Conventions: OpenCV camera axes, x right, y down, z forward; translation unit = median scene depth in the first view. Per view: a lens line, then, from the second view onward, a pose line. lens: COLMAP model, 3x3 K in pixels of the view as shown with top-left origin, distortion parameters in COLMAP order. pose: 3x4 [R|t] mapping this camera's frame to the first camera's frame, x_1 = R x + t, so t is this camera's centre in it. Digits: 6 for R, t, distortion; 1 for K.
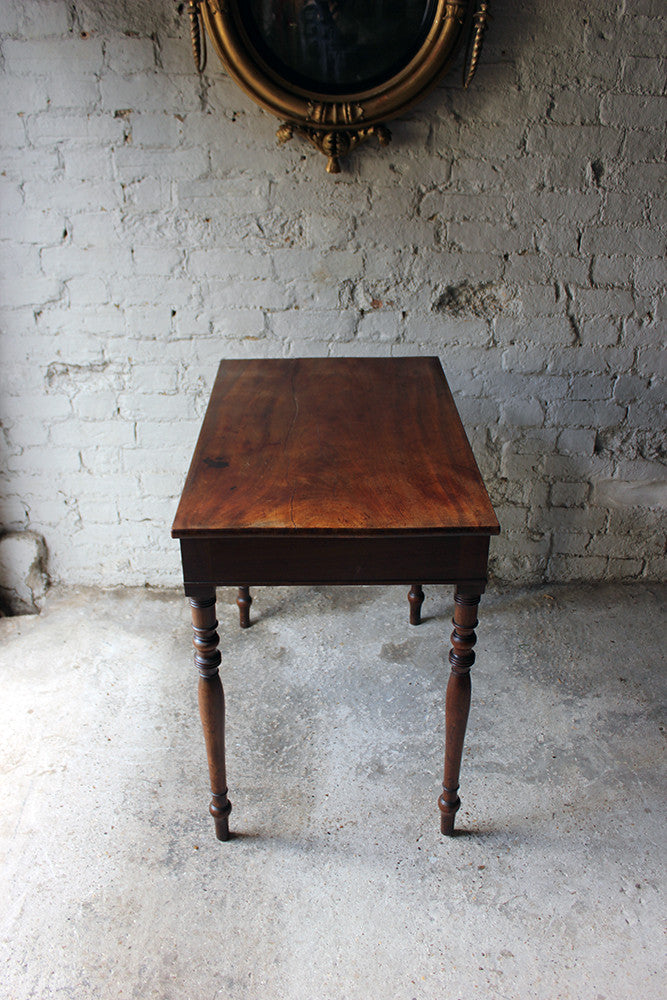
lens RADIAL K [[845.6, 0, 338.1], [0, 845.6, 508.6], [0, 0, 1]] dist [-0.152705, 0.128454]
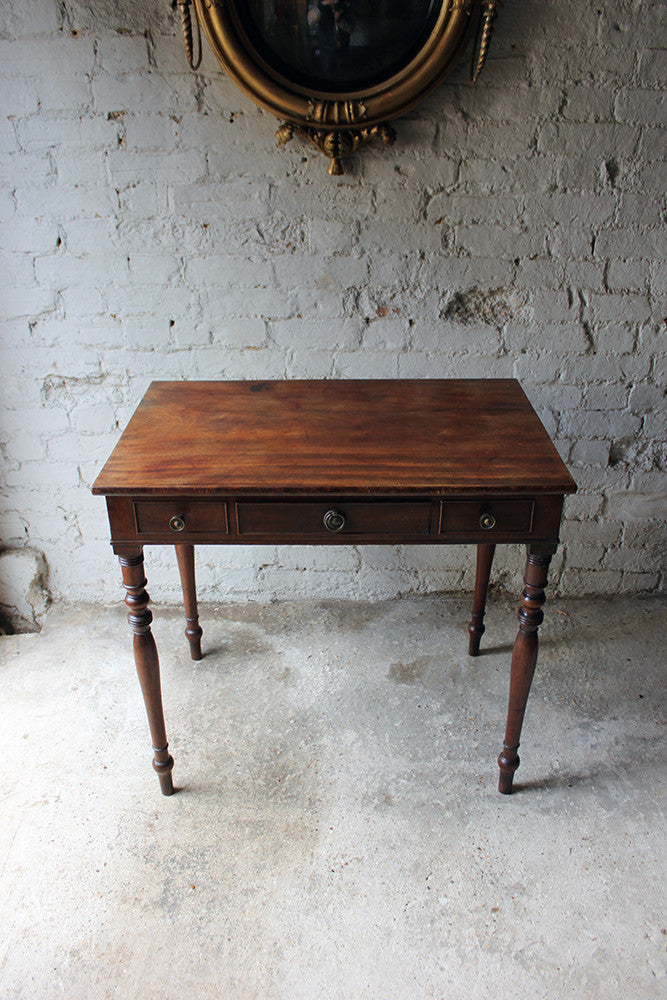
lens RADIAL K [[807.8, 0, 339.3], [0, 807.8, 508.8], [0, 0, 1]] dist [-0.158710, 0.126573]
pose [[0.999871, -0.004808, -0.015349, 0.009880], [0.004746, 0.999980, -0.004116, -0.014923], [0.015368, 0.004042, 0.999874, 0.084891]]
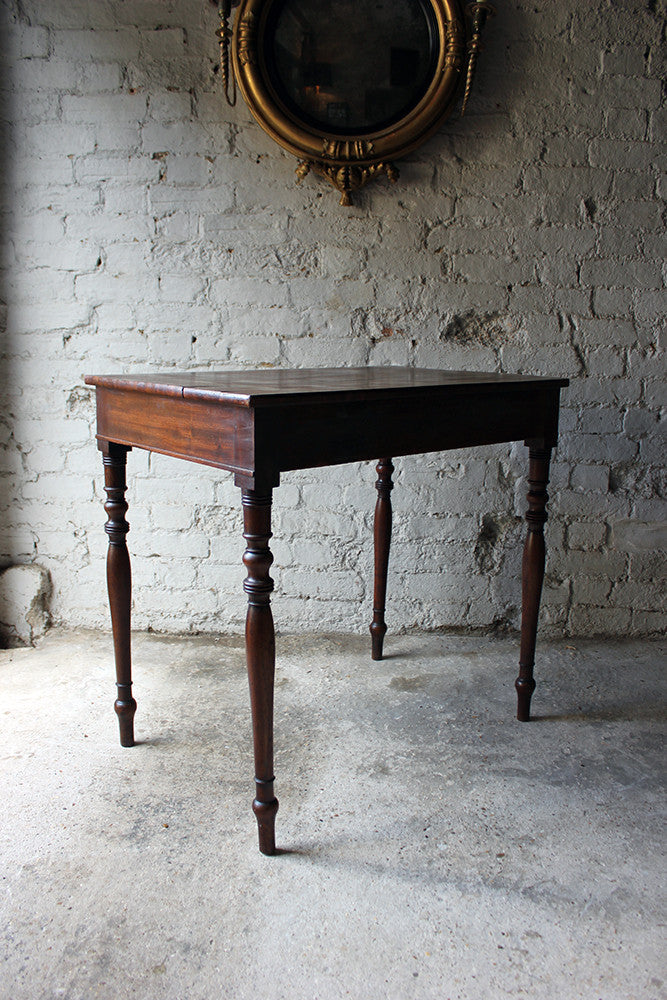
lens RADIAL K [[815.0, 0, 337.9], [0, 815.0, 515.3], [0, 0, 1]] dist [-0.157203, 0.125657]
pose [[0.999034, 0.012750, -0.042044, 0.030662], [-0.024159, 0.958722, -0.283316, 0.268791], [0.036696, 0.284058, 0.958104, 0.099349]]
